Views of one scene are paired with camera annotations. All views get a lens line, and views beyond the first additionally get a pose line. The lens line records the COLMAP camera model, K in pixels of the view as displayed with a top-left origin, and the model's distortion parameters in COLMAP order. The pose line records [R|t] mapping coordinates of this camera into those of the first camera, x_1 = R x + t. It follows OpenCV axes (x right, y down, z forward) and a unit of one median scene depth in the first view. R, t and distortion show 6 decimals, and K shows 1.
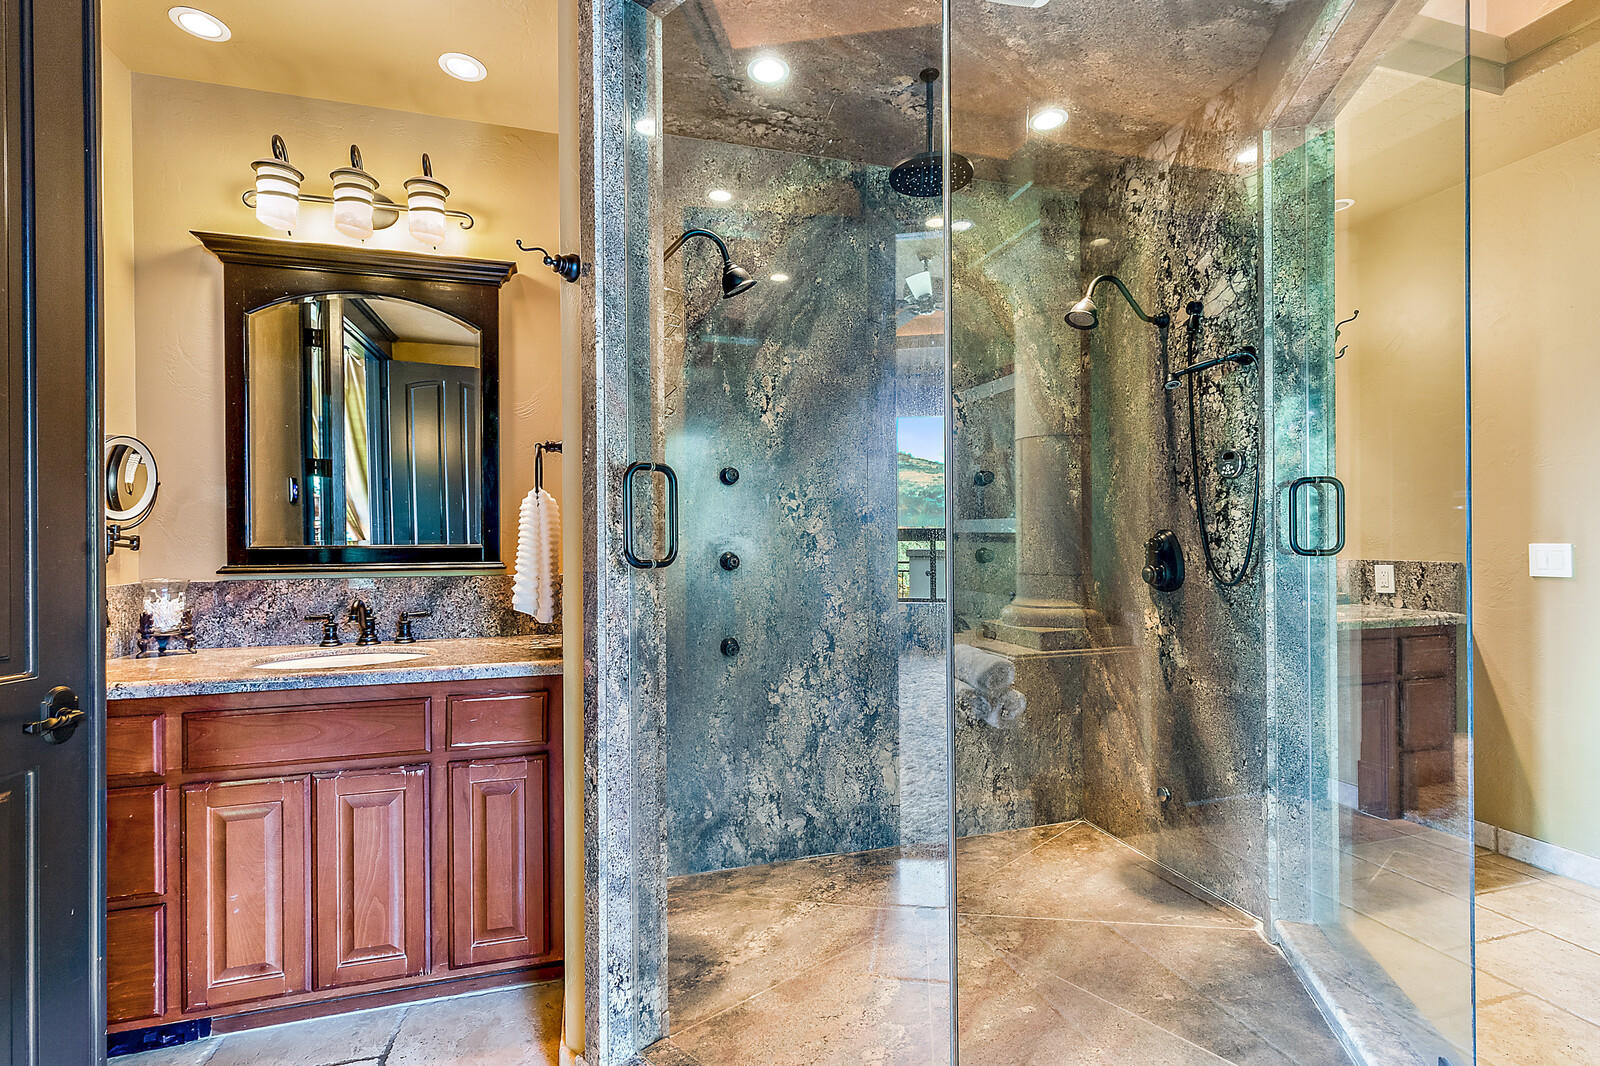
lens RADIAL K [[732.6, 0, 802.6], [0, 732.6, 537.0], [0, 0, 1]] dist [0.010064, -0.001725]
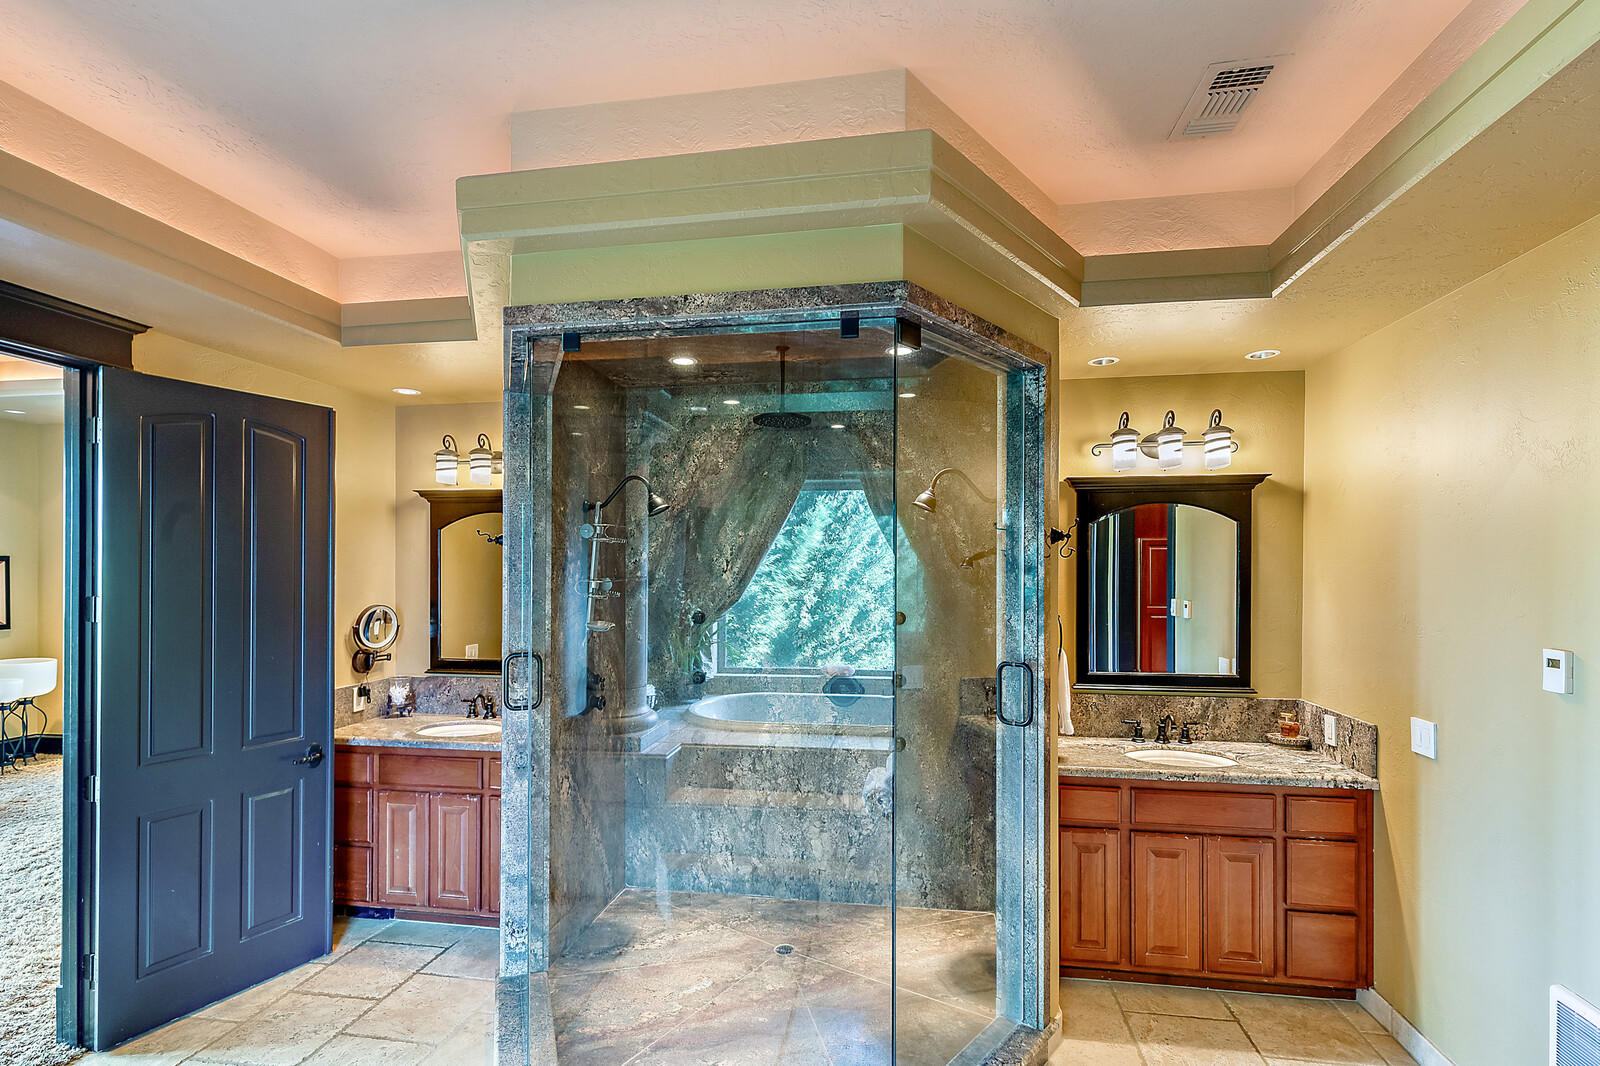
lens RADIAL K [[732.6, 0, 800.1], [0, 732.6, 565.7], [0, 0, 1]] dist [0.010064, -0.001725]
pose [[0.903069, 0.005235, -0.429464, 0.802257], [-0.006655, 0.999976, -0.001804, -0.212845], [0.429444, 0.004487, 0.903082, -0.243034]]
